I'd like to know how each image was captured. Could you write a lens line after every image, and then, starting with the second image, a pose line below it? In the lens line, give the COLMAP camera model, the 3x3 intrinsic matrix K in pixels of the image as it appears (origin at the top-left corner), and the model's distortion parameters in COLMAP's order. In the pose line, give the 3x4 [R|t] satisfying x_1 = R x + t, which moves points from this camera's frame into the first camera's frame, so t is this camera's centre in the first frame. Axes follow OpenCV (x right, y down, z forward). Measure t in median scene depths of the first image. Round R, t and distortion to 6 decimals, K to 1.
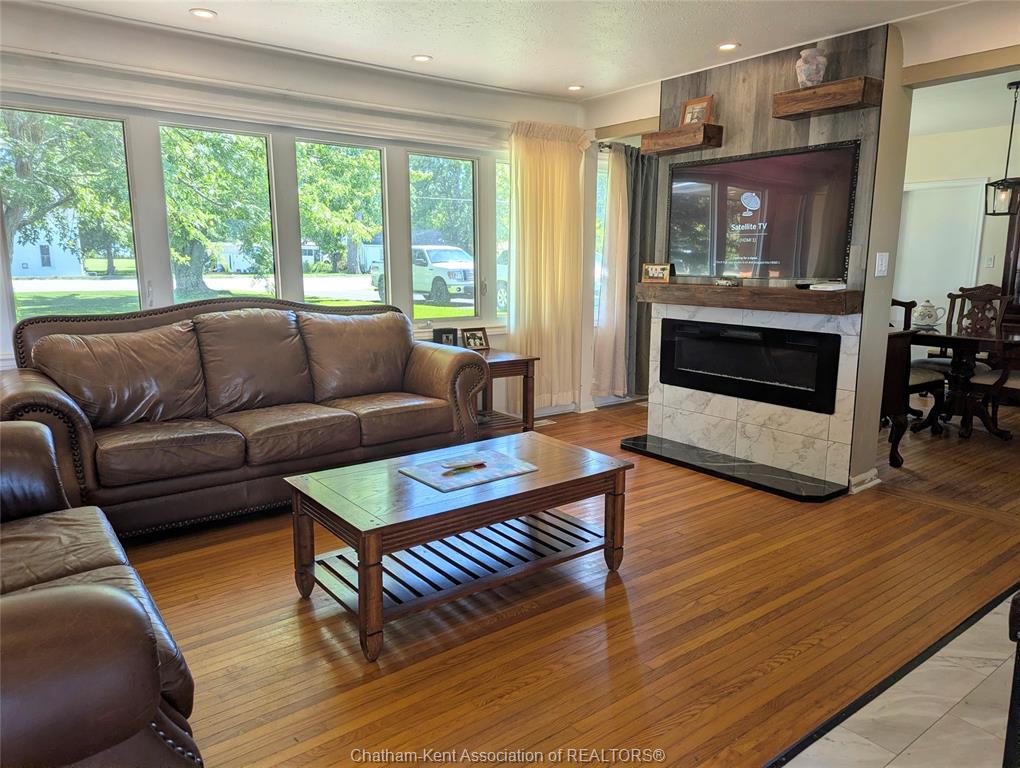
lens RADIAL K [[719.8, 0, 520.2], [0, 719.8, 386.7], [0, 0, 1]] dist [0.058300, -0.037527]
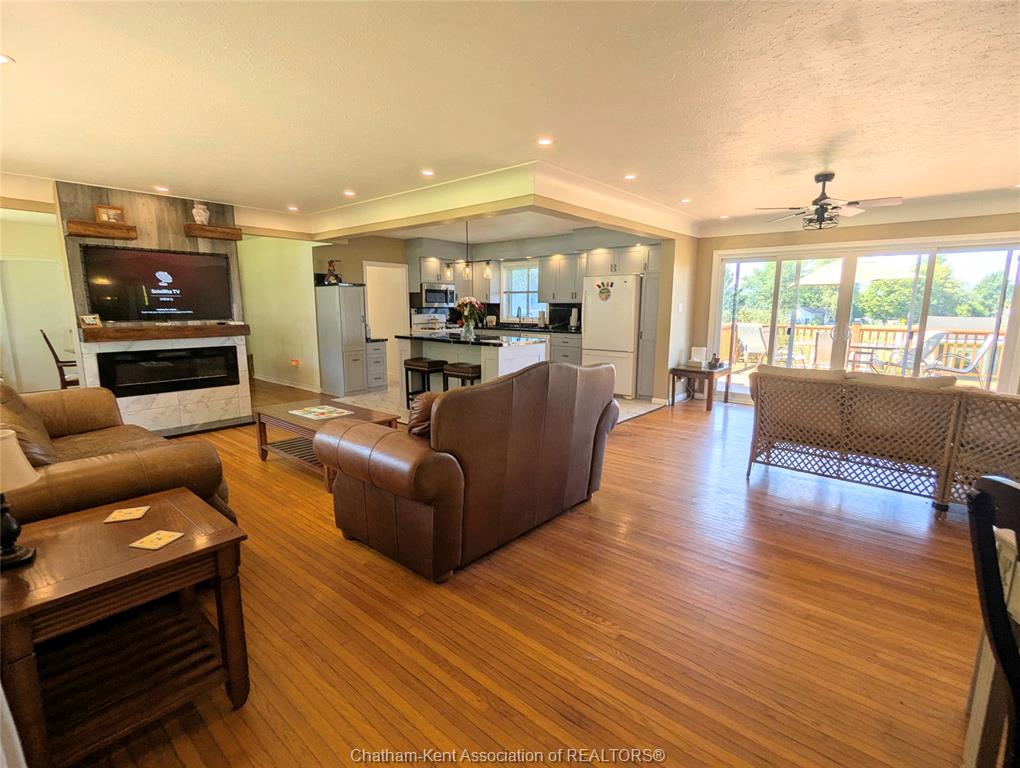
lens RADIAL K [[486.8, 0, 503.6], [0, 486.8, 386.0], [0, 0, 1]] dist [-0.004405, 0.003494]
pose [[-0.188490, -0.166003, 0.967944, -0.963787], [0.173880, 0.964398, 0.199255, -0.093066], [-0.966560, 0.205863, -0.152915, 0.439474]]
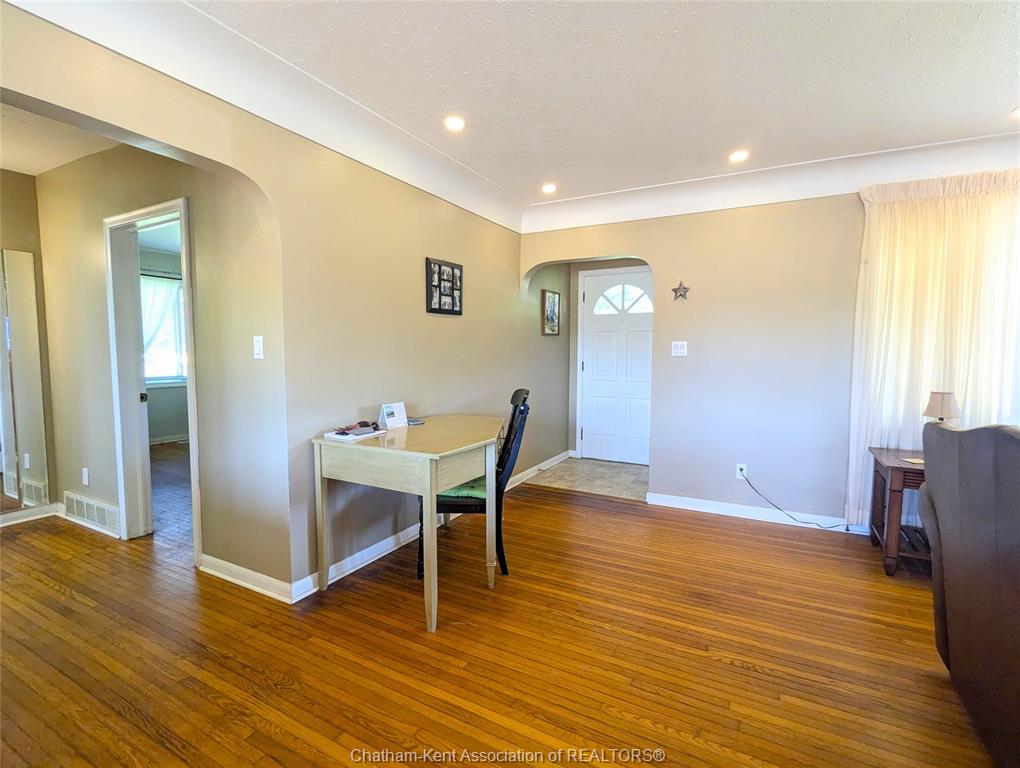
lens RADIAL K [[486.8, 0, 509.2], [0, 486.8, 387.6], [0, 0, 1]] dist [-0.004405, 0.003494]
pose [[0.402149, 0.066319, -0.913169, -0.276398], [-0.168179, 0.985753, -0.002473, 0.029430], [0.899996, 0.154570, 0.407573, -0.063867]]
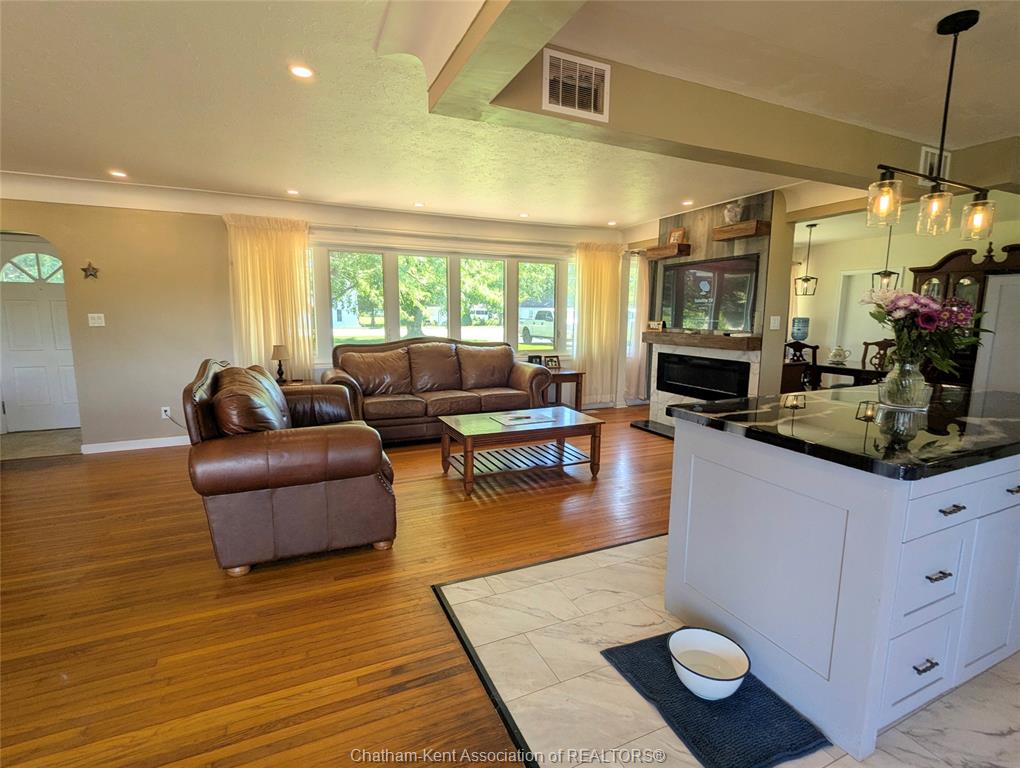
lens RADIAL K [[486.8, 0, 506.6], [0, 486.8, 386.3], [0, 0, 1]] dist [-0.004405, 0.003494]
pose [[0.971691, 0.035992, -0.233497, 0.131412], [-0.043652, 0.998662, -0.027718, 0.038666], [0.232187, 0.037126, 0.971962, -0.239234]]
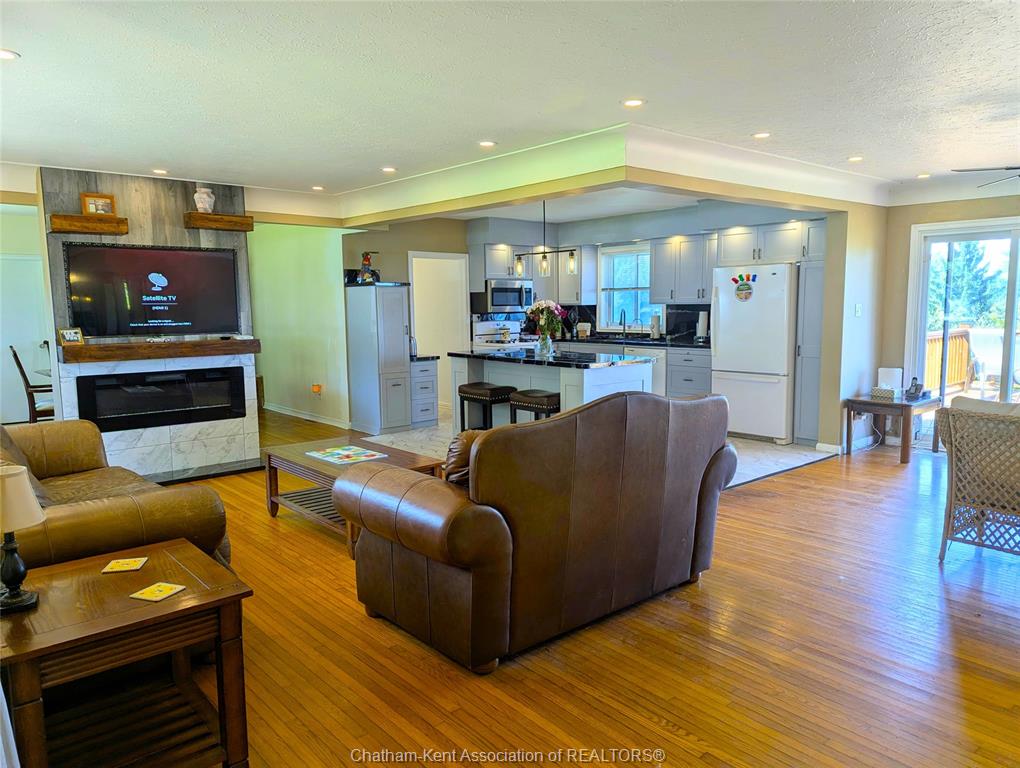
lens RADIAL K [[719.8, 0, 518.7], [0, 719.8, 385.8], [0, 0, 1]] dist [0.058300, -0.037527]
pose [[-0.054814, -0.119304, 0.991344, -1.060799], [0.189037, 0.973641, 0.127626, -0.106274], [-0.980439, 0.194396, -0.030816, 0.409563]]
